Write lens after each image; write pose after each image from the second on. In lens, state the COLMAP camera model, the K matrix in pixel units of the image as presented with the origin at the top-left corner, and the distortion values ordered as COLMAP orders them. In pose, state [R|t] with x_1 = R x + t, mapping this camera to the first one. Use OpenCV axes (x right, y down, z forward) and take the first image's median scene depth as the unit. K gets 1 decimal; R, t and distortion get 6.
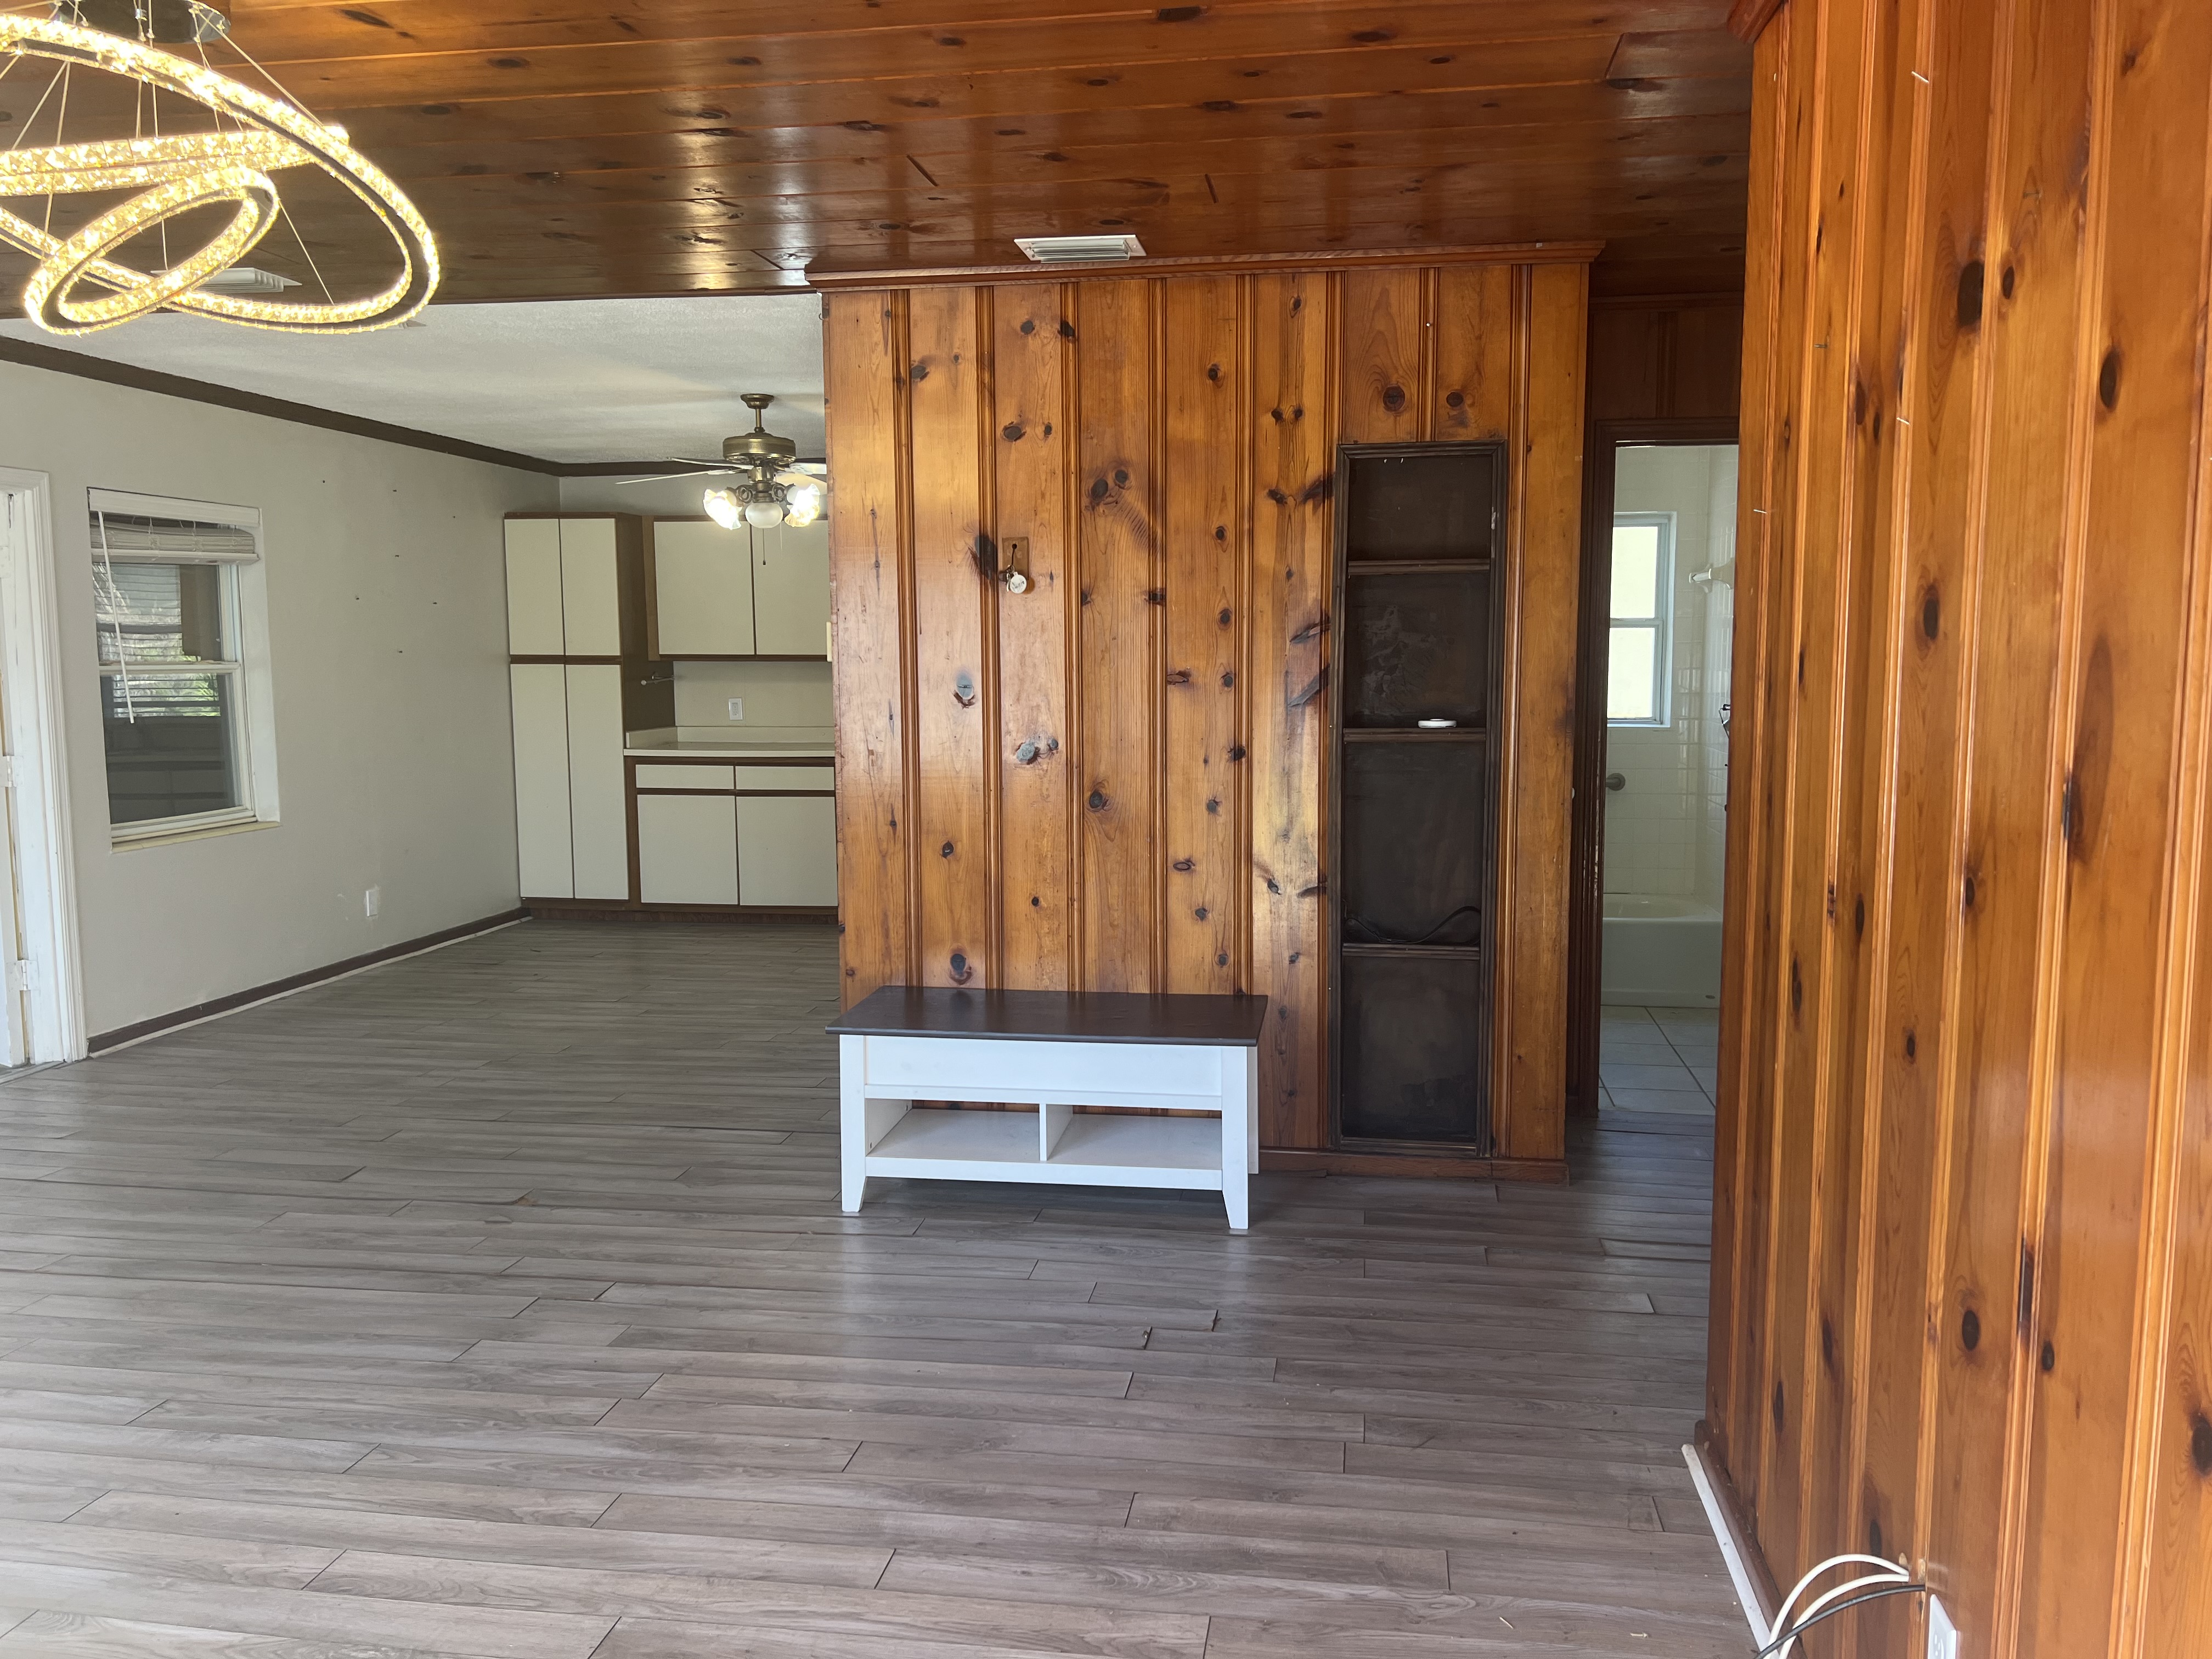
lens RADIAL K [[1660.4, 0, 1128.9], [0, 1660.4, 832.1], [0, 0, 1]] dist [0.060449, -0.075417]
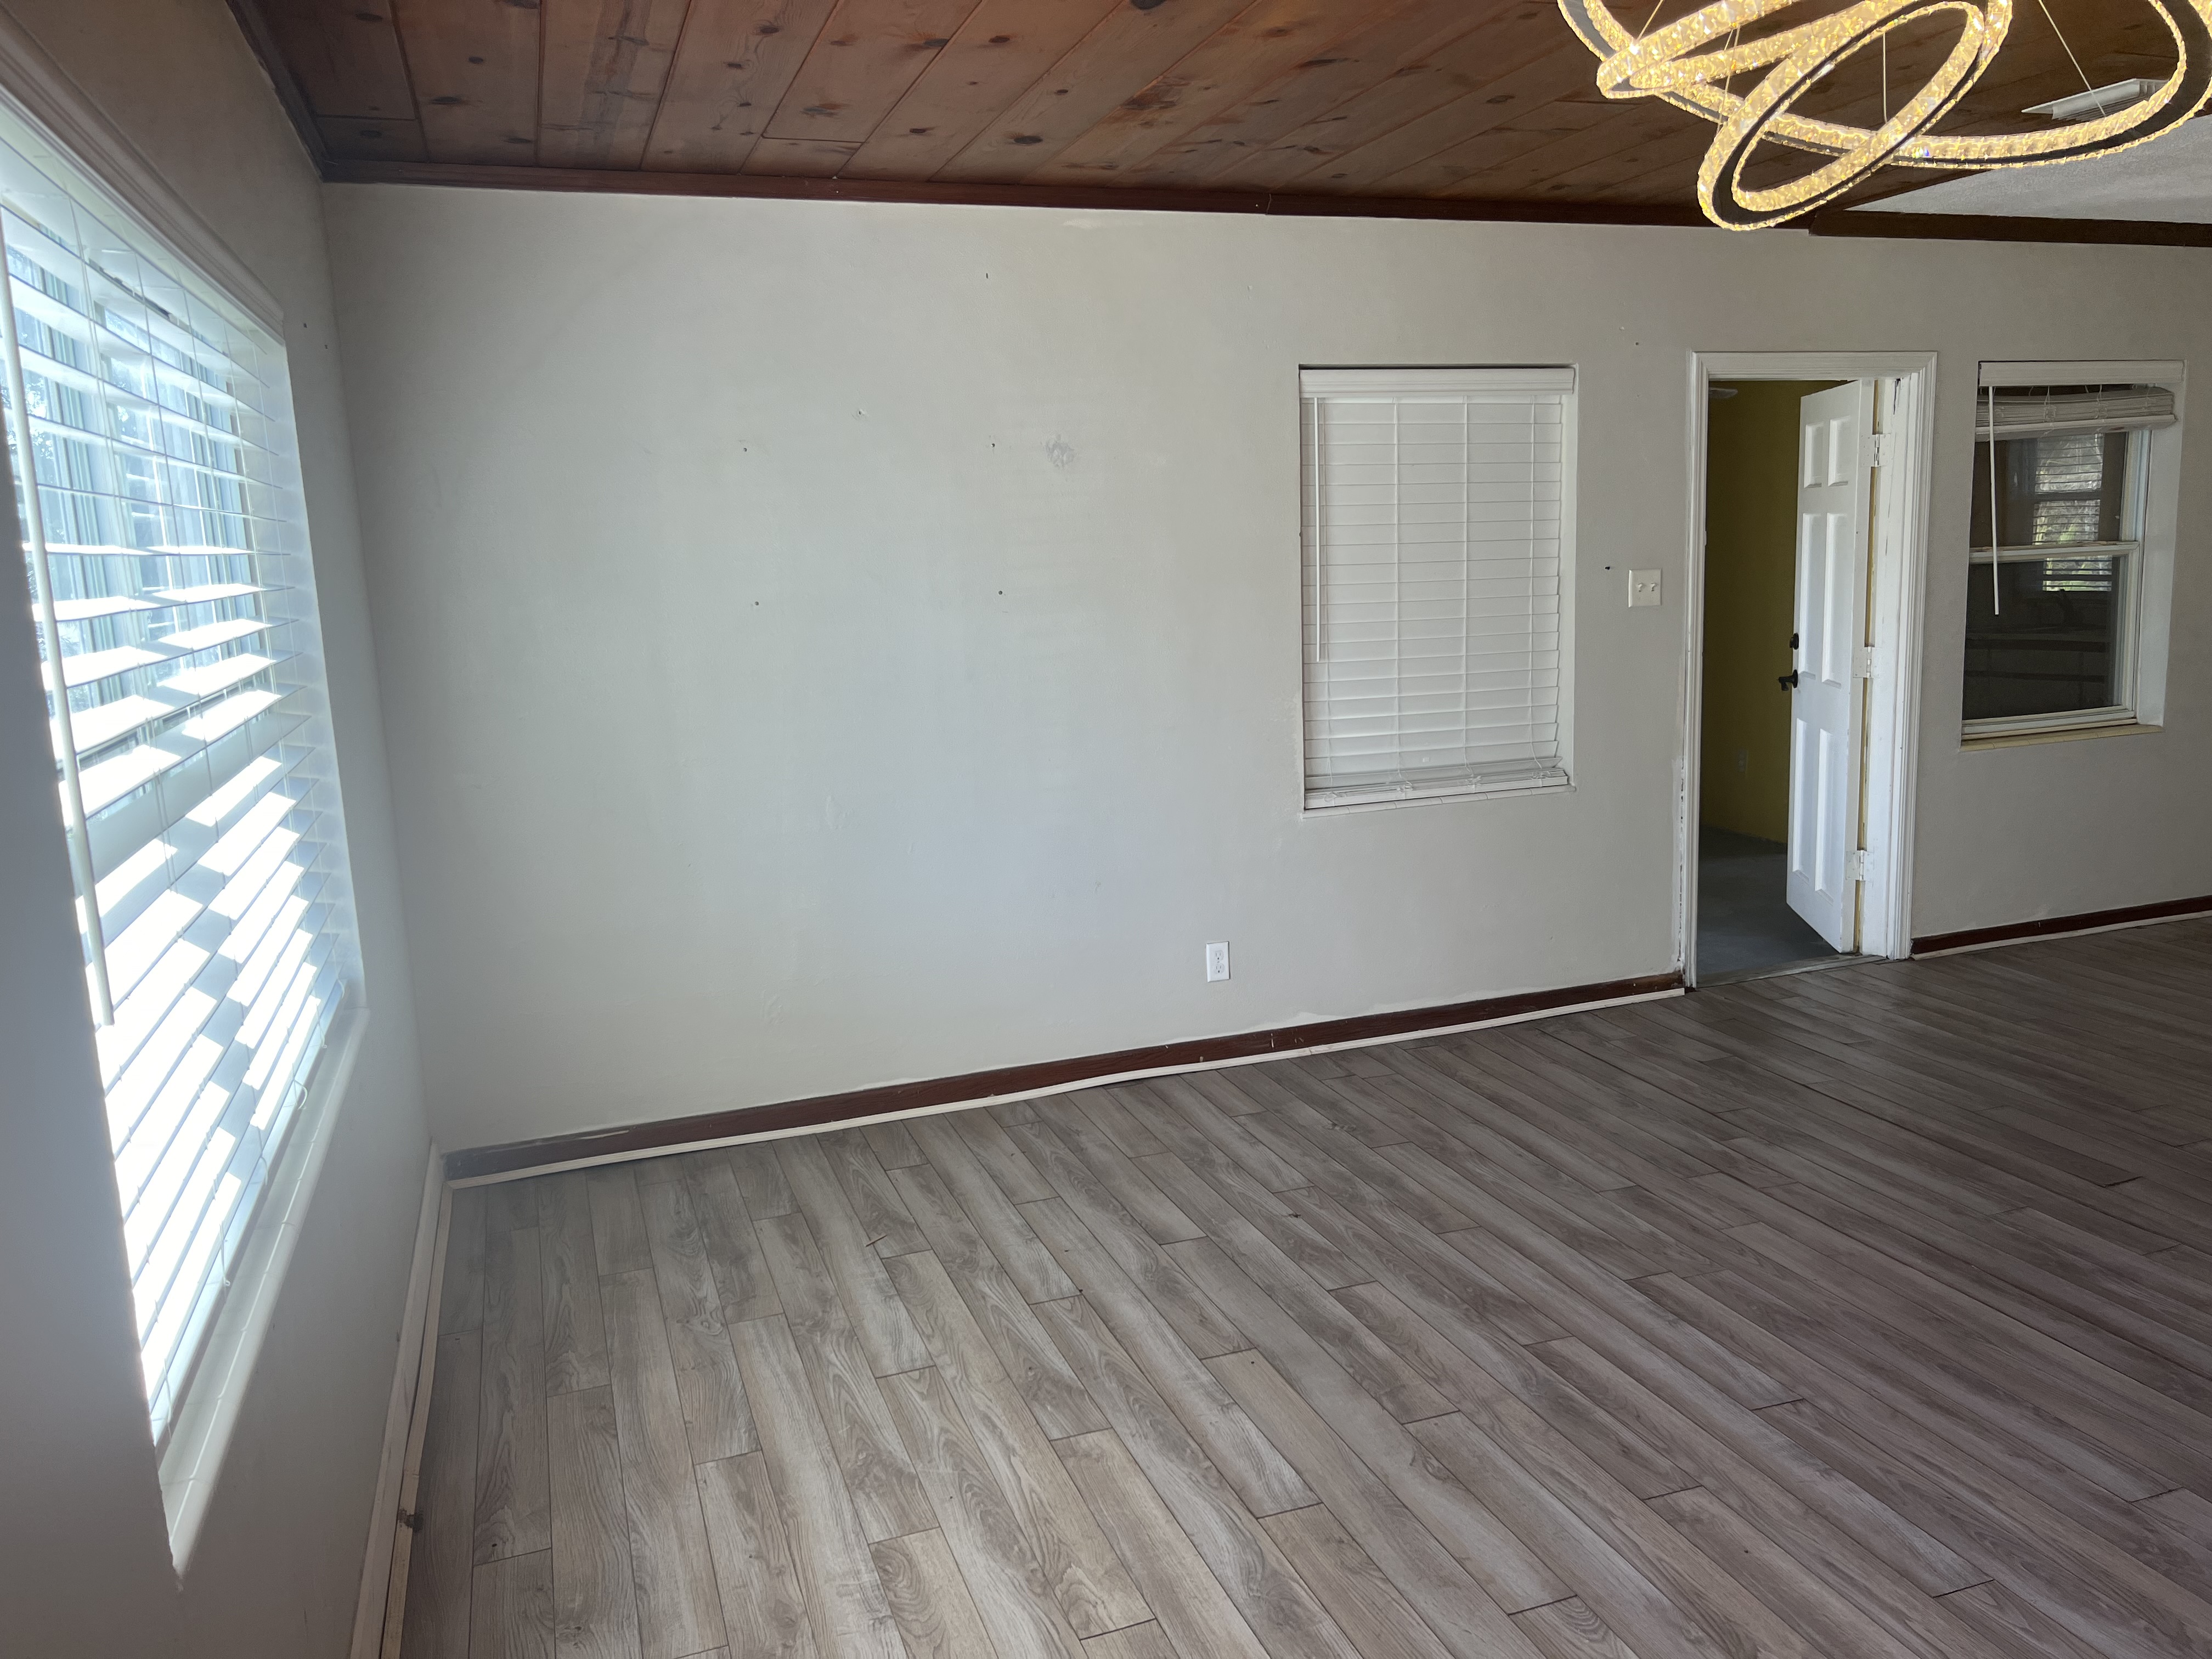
lens RADIAL K [[1660.4, 0, 1123.6], [0, 1660.4, 817.6], [0, 0, 1]] dist [0.060449, -0.075417]
pose [[0.471789, 0.131970, -0.871779, 0.006029], [-0.060244, 0.991250, 0.117453, -0.043990], [0.879651, -0.002894, 0.475611, 0.172103]]
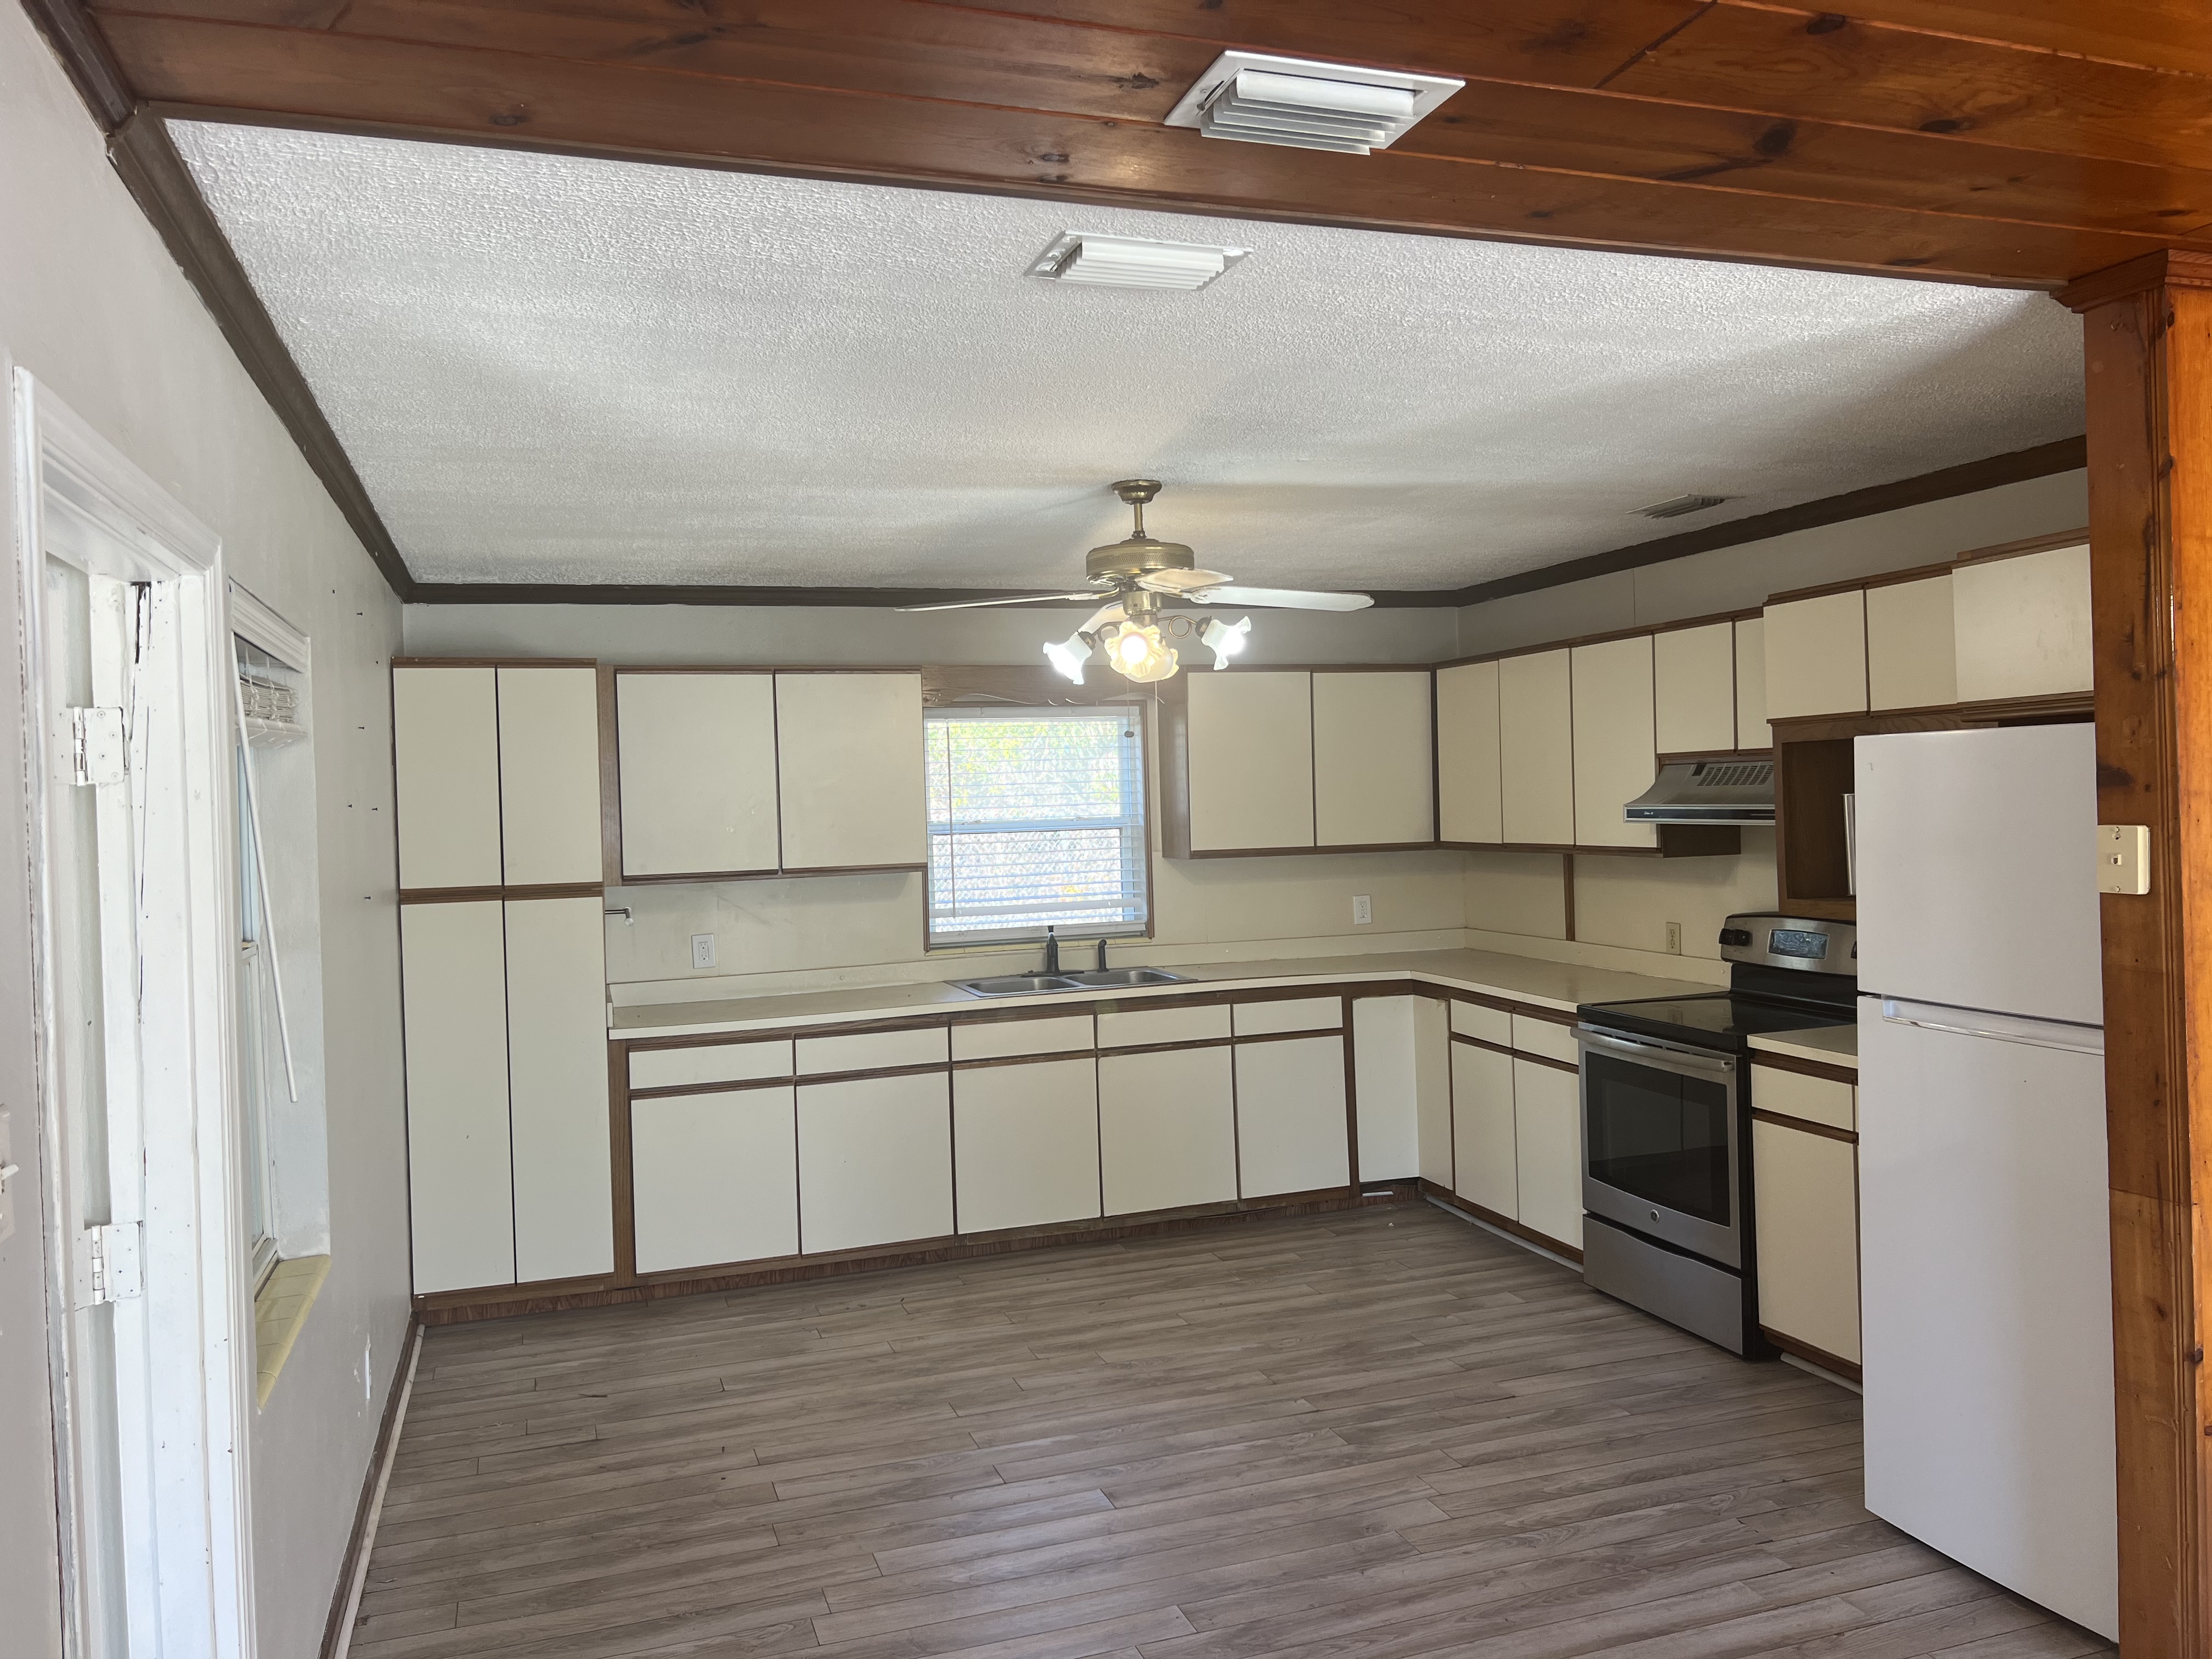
lens RADIAL K [[1660.4, 0, 1131.1], [0, 1660.4, 813.8], [0, 0, 1]] dist [0.060449, -0.075417]
pose [[0.886217, -0.028575, 0.462387, -0.788043], [0.079841, 0.992582, -0.091684, -0.107659], [-0.456338, 0.118169, 0.881925, 0.654458]]
